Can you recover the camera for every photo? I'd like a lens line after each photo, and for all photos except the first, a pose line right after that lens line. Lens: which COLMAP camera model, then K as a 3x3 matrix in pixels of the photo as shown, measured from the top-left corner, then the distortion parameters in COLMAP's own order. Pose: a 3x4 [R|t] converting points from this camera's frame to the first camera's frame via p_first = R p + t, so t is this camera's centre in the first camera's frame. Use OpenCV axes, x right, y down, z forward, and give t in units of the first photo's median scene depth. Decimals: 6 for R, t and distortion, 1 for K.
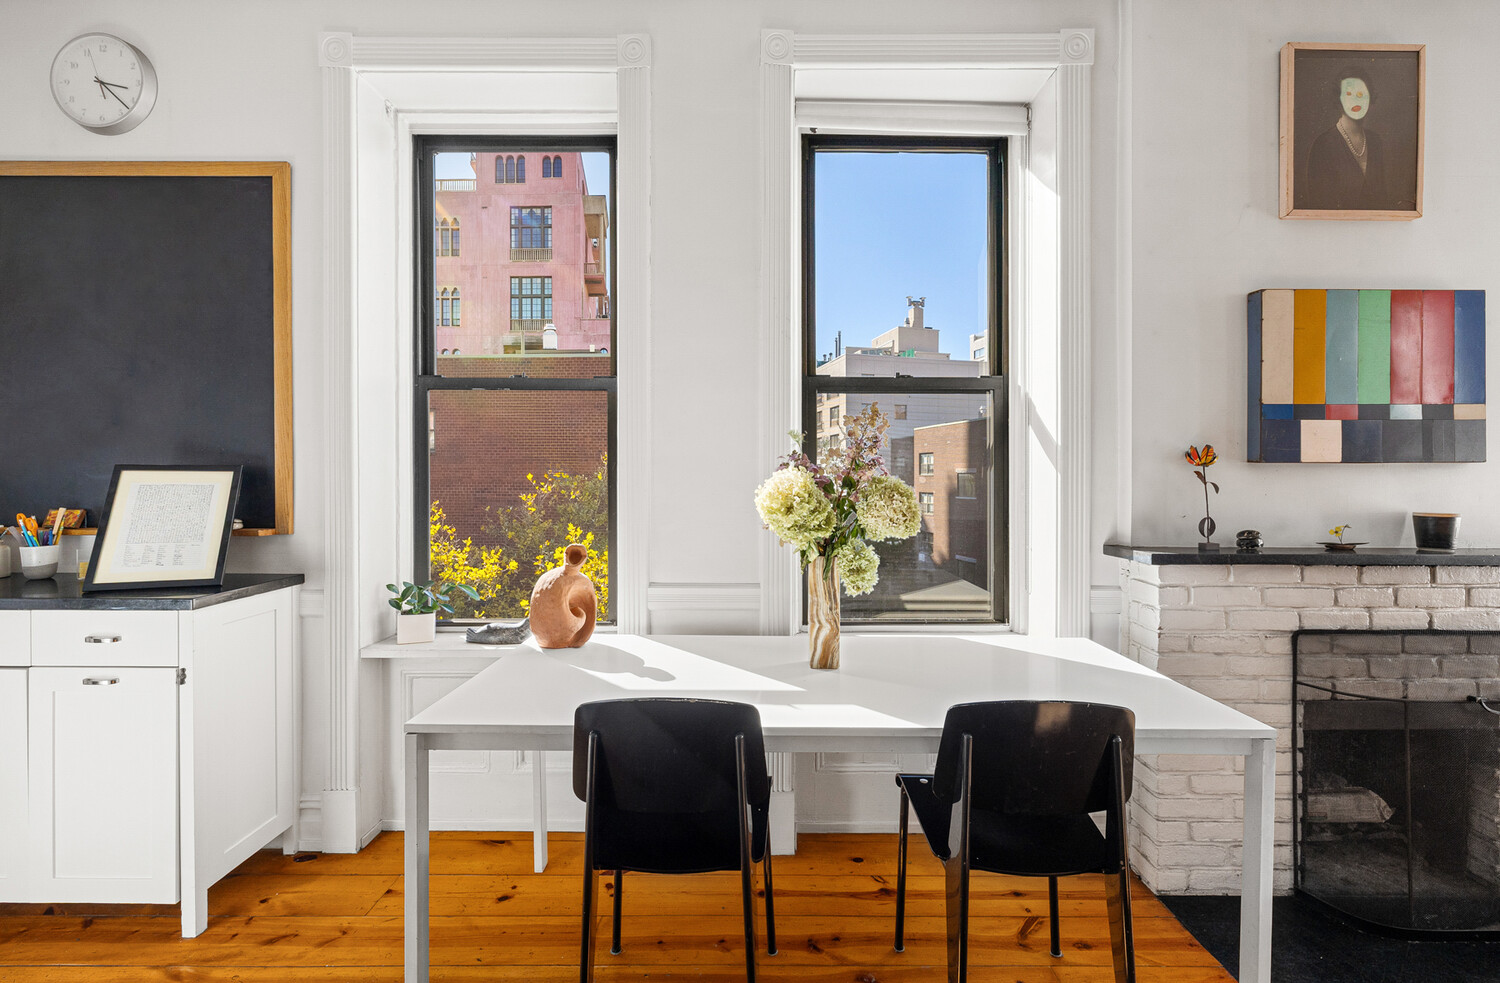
lens RADIAL K [[639.6, 0, 759.7], [0, 639.6, 480.4], [0, 0, 1]] dist [-0.002397, 0.000287]
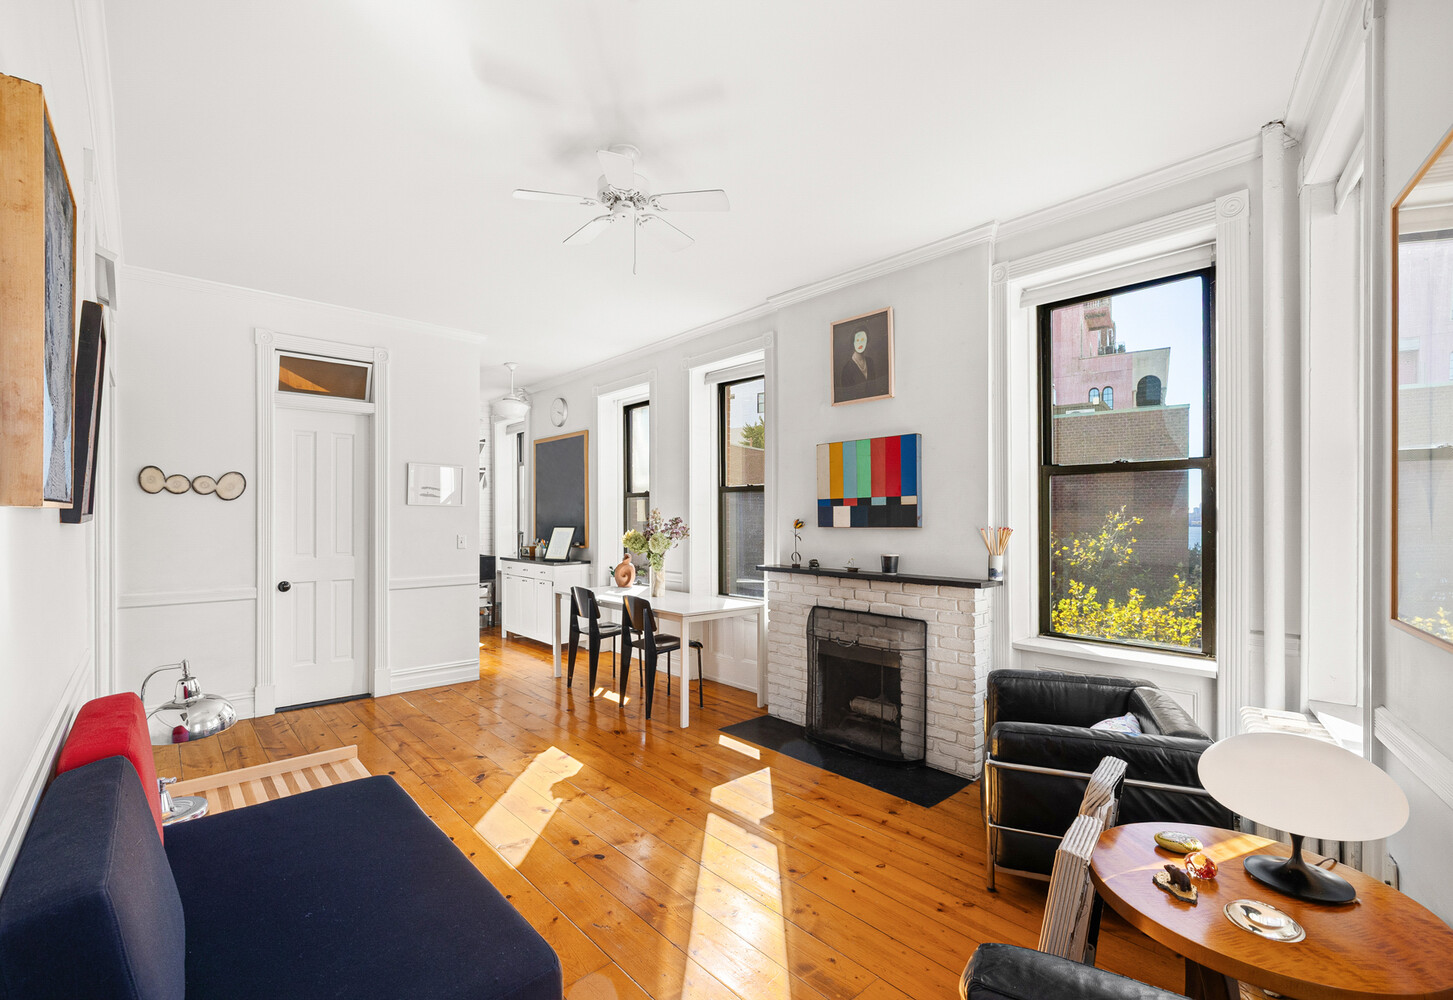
lens RADIAL K [[587.5, 0, 726.8], [0, 587.5, 524.0], [0, 0, 1]] dist [-0.000681, -0.000037]
pose [[0.693242, 0.001979, -0.720703, 1.979851], [-0.002174, 0.999997, 0.000655, -0.039105], [0.720702, 0.001112, 0.693244, -0.559069]]
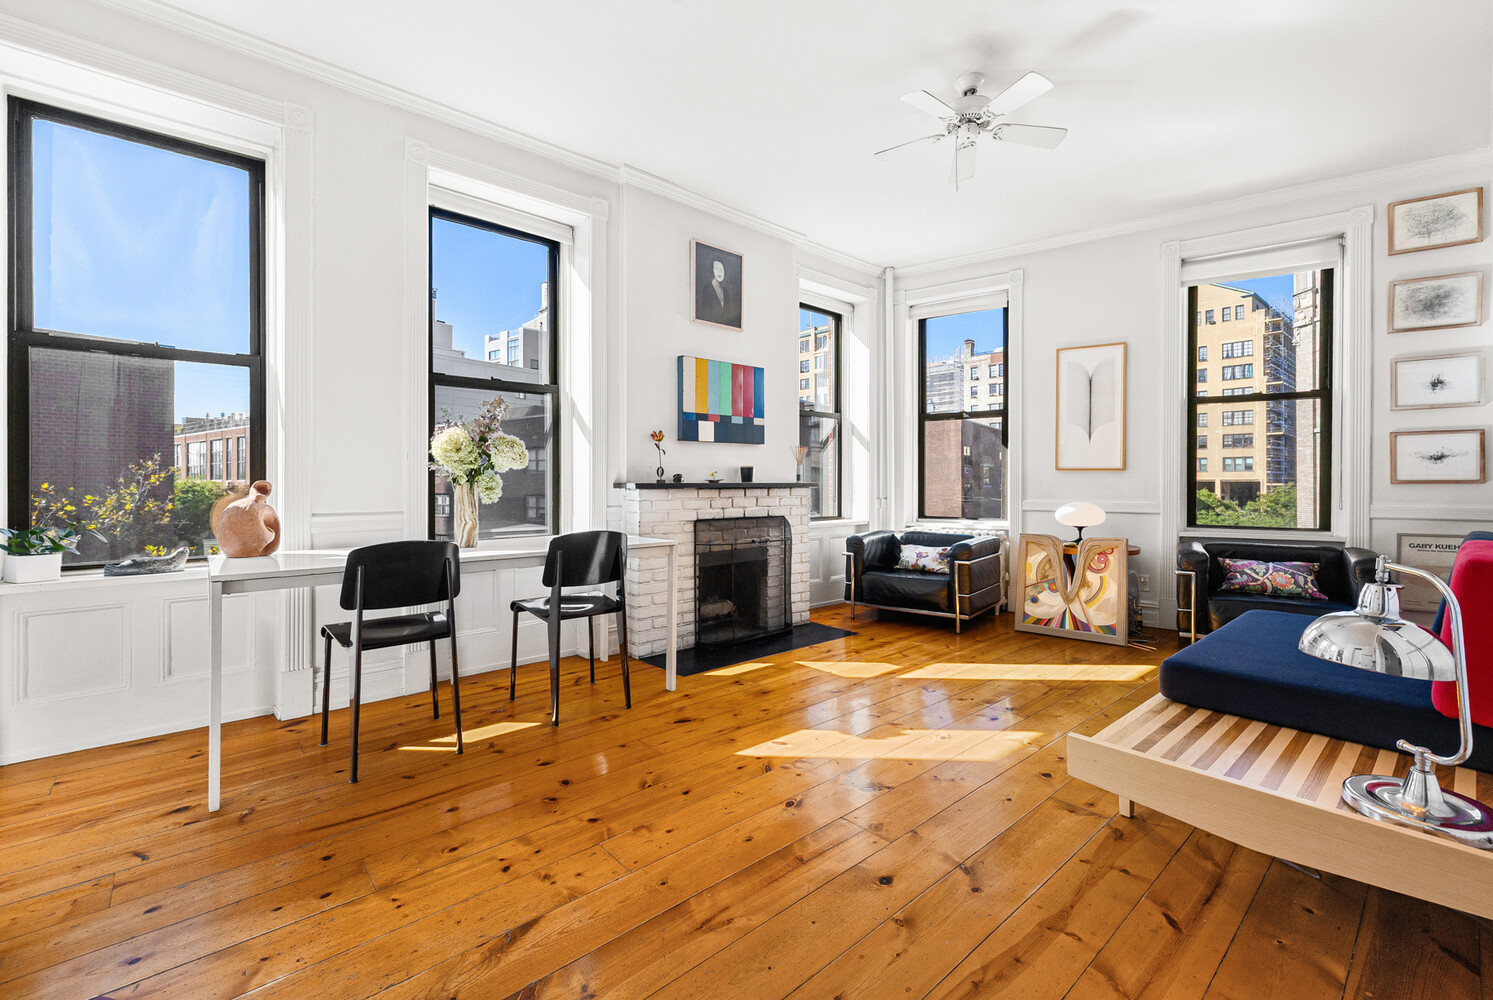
lens RADIAL K [[640.0, 0, 746.2], [0, 640.0, 481.5], [0, 0, 1]] dist [0.001074, 0.000028]
pose [[0.759258, -0.001261, 0.650788, -0.393863], [0.003082, 0.999994, -0.001657, 0.107467], [-0.650782, 0.003264, 0.759257, -0.687824]]
